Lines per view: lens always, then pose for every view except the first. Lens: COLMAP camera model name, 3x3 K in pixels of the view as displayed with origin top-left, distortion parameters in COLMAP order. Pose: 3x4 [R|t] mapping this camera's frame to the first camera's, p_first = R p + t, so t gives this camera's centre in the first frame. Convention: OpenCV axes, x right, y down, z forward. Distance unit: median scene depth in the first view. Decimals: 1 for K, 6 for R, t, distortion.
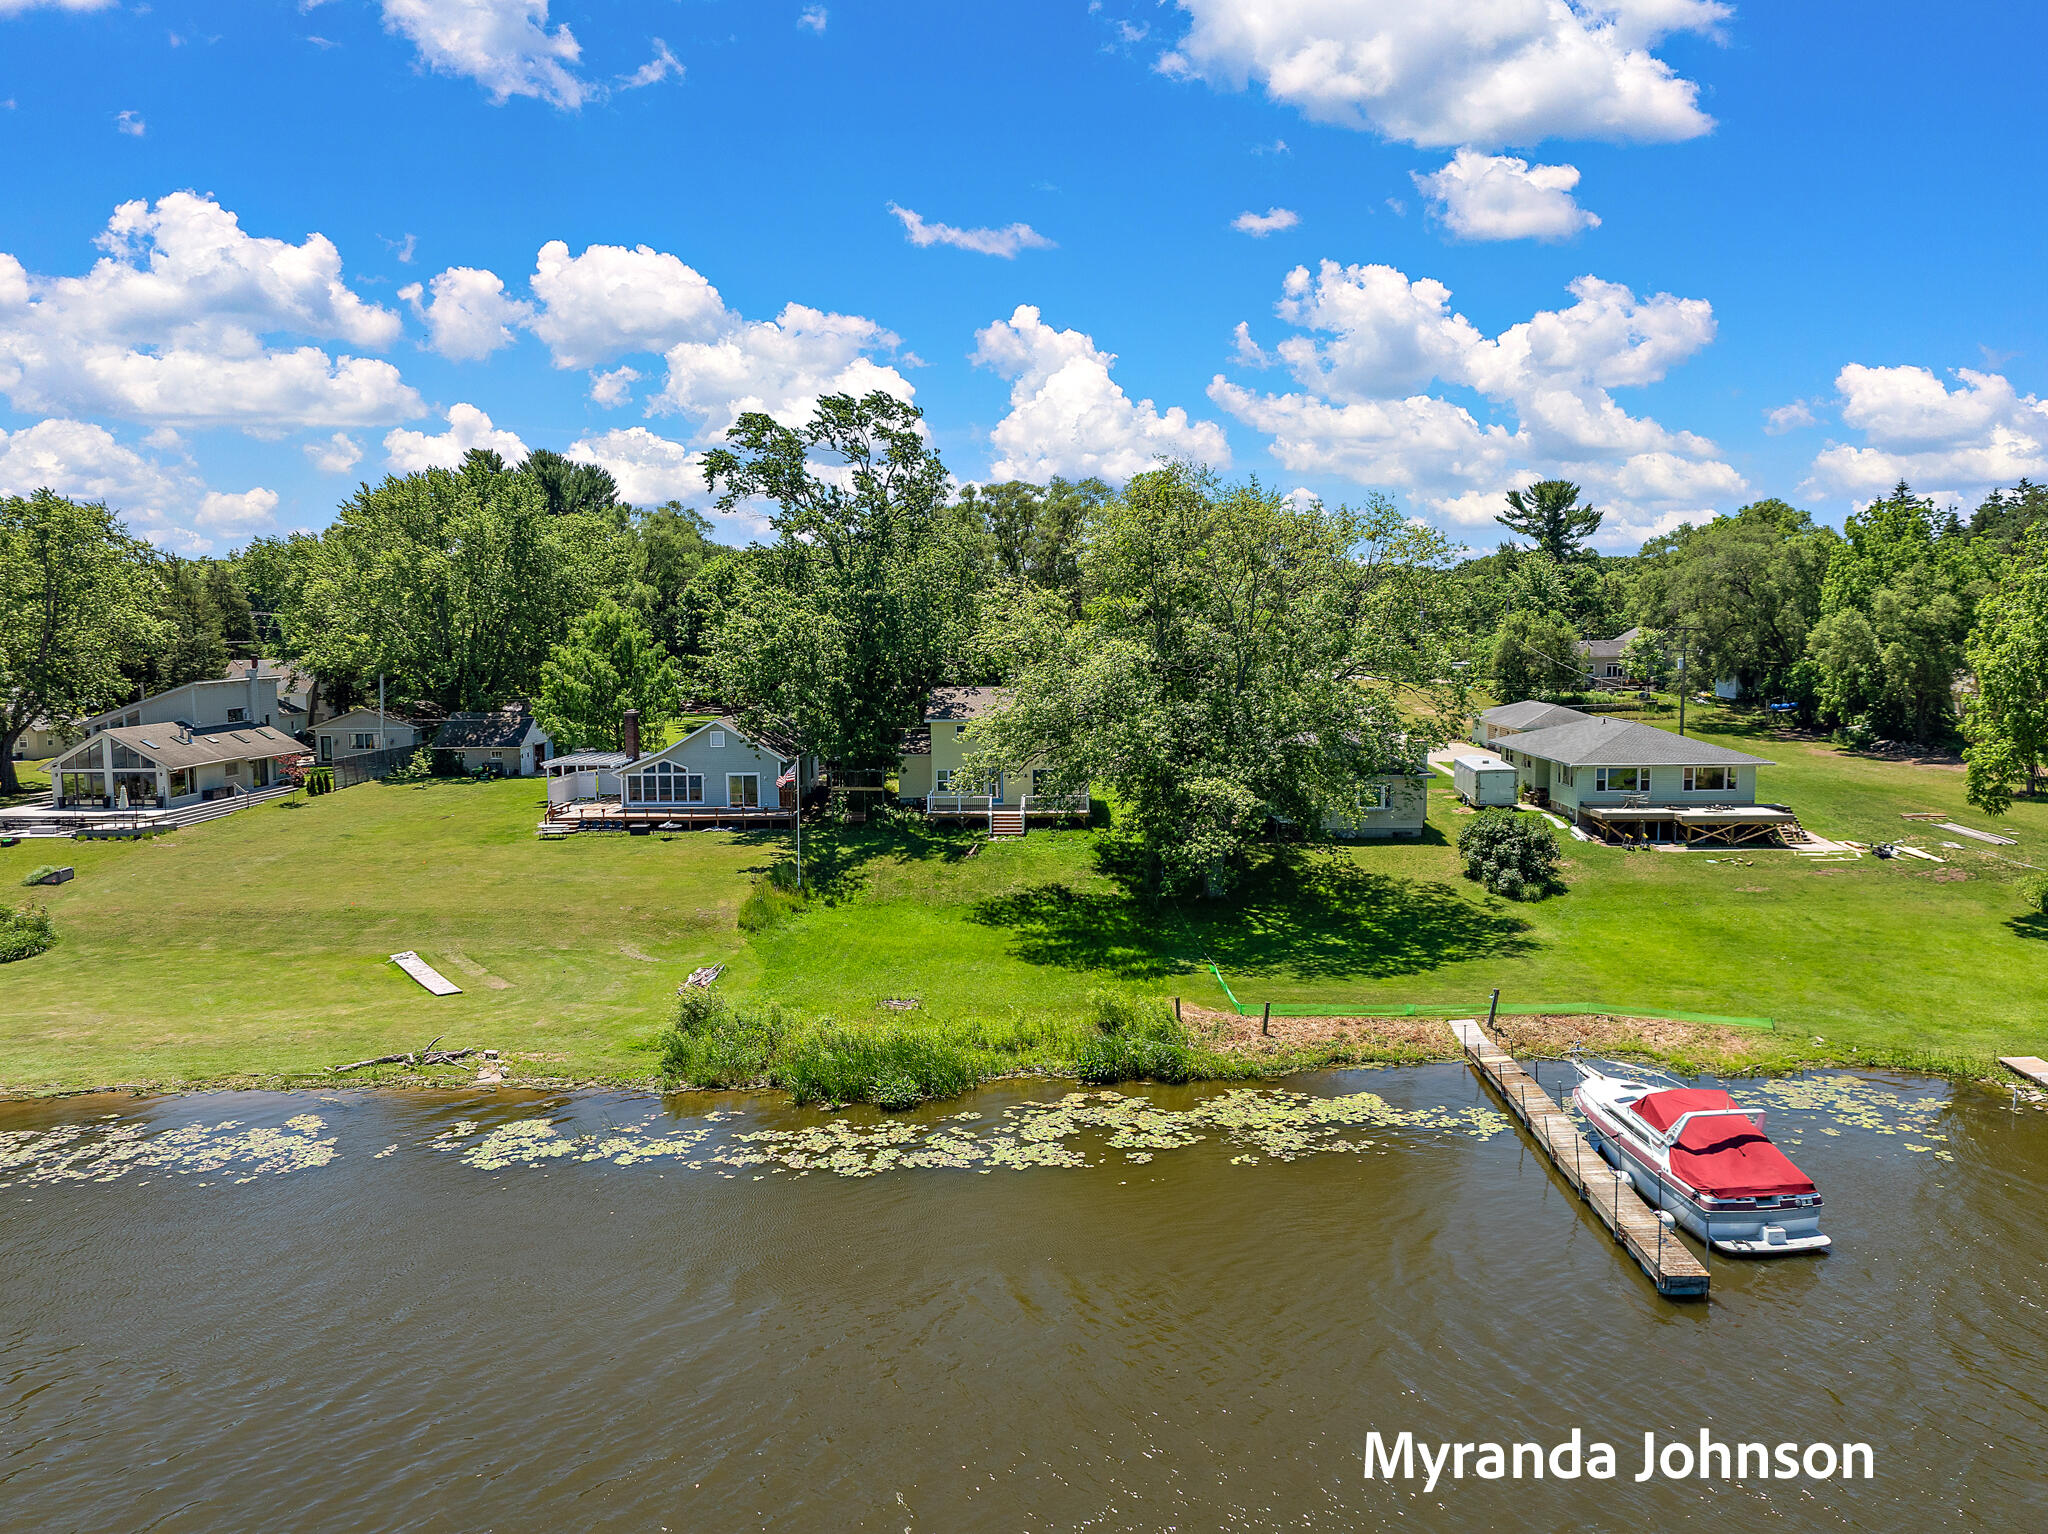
lens RADIAL K [[1497.9, 0, 1014.9], [0, 1497.9, 714.2], [0, 0, 1]] dist [-0.028757, -0.000667]
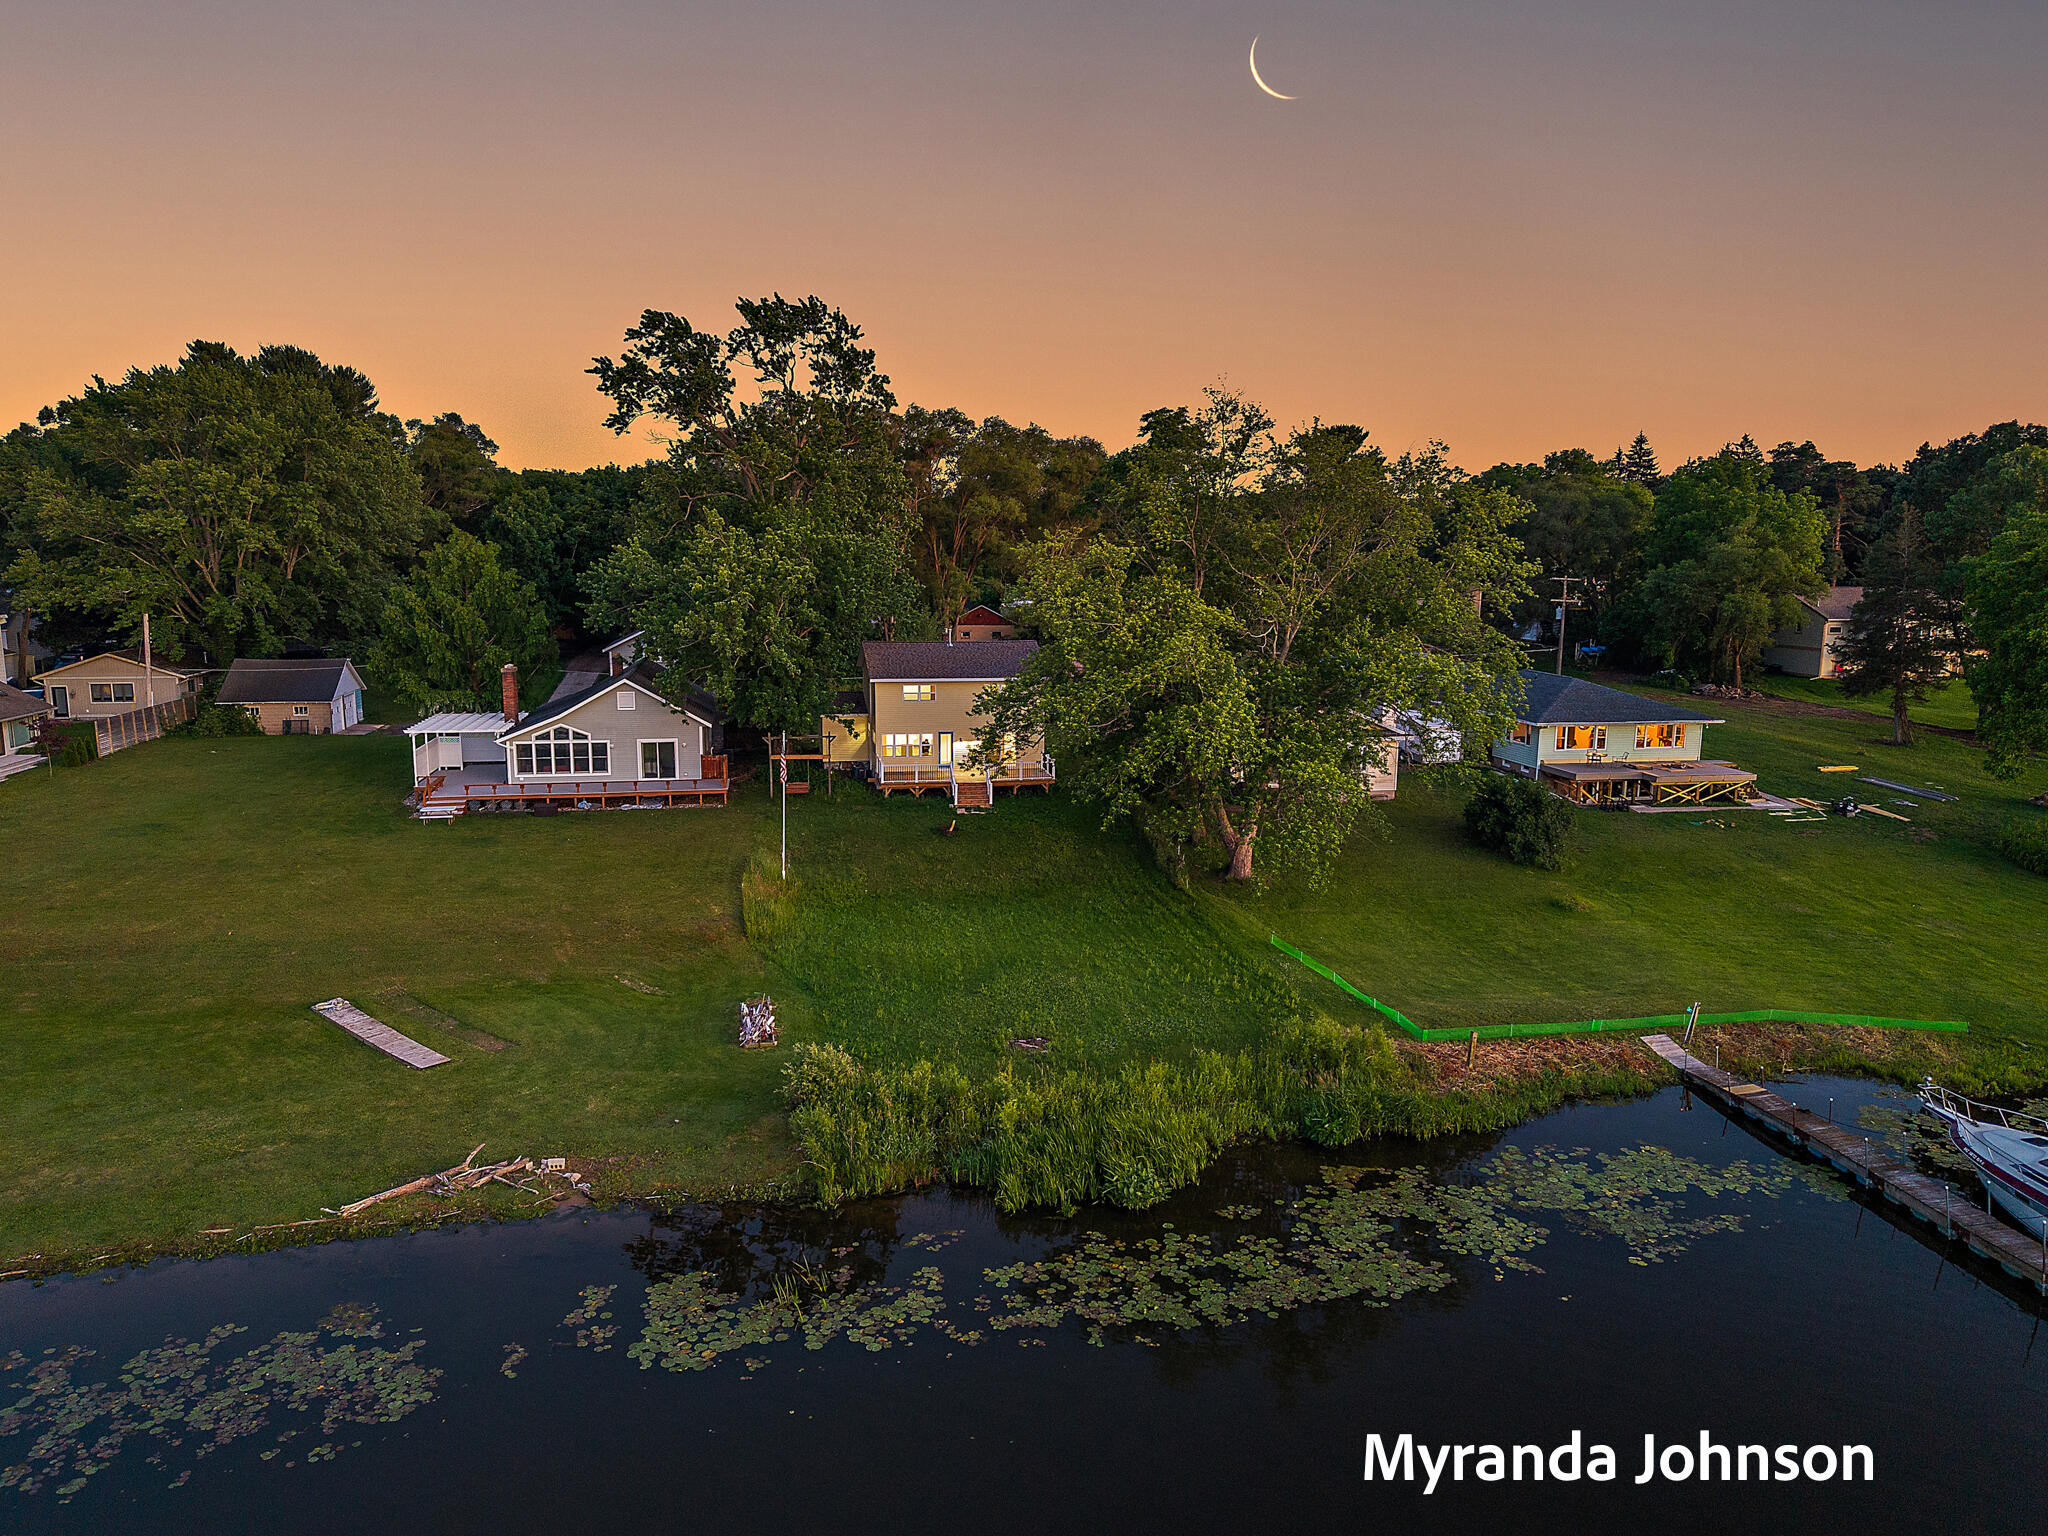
lens RADIAL K [[1407.3, 0, 1024.0], [0, 1407.3, 768.0], [0, 0, 1]] dist [0.031984, -0.024896]
pose [[0.975032, -0.017744, 0.221353, -0.212929], [-0.003017, 0.995652, 0.093103, -0.028547], [-0.222042, -0.091447, 0.970739, 0.212594]]
